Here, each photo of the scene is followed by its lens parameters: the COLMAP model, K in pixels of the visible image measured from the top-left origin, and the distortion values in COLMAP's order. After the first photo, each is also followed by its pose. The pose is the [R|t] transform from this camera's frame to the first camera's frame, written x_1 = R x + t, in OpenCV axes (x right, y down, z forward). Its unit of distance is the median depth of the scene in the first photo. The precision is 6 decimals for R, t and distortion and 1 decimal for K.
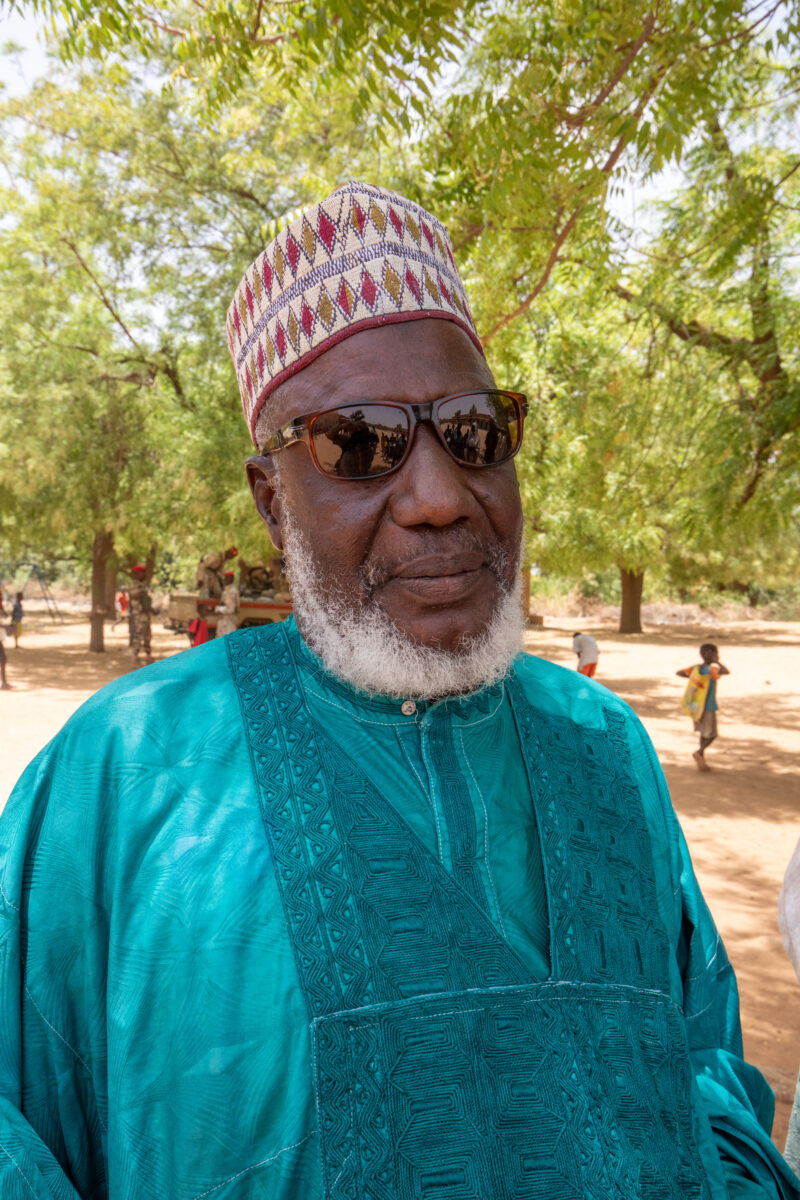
lens RADIAL K [[962.9, 0, 395.5], [0, 962.9, 604.2], [0, 0, 1]] dist [0.027422, -0.001357]
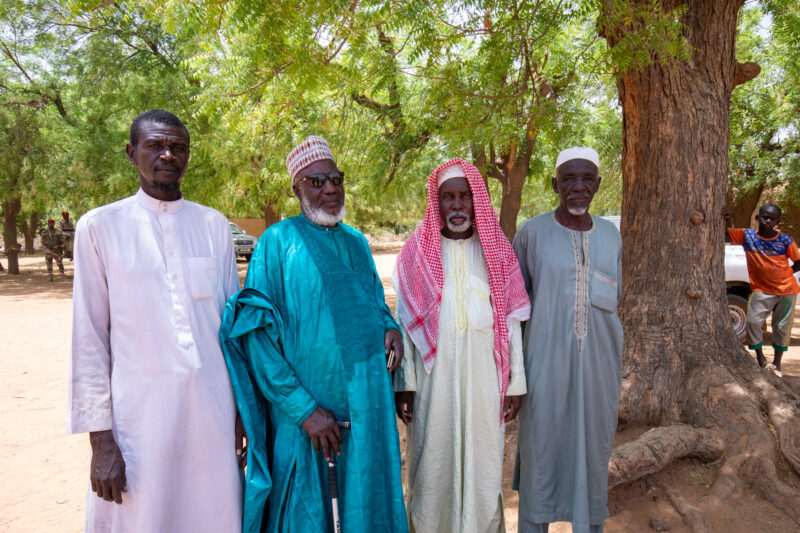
lens RADIAL K [[549.1, 0, 401.5], [0, 549.1, 268.2], [0, 0, 1]] dist [0.009456, 0.003917]
pose [[0.934857, -0.054309, 0.350847, -0.051279], [0.034981, 0.997512, 0.061199, 0.010967], [-0.353298, -0.044939, 0.934431, -0.154151]]
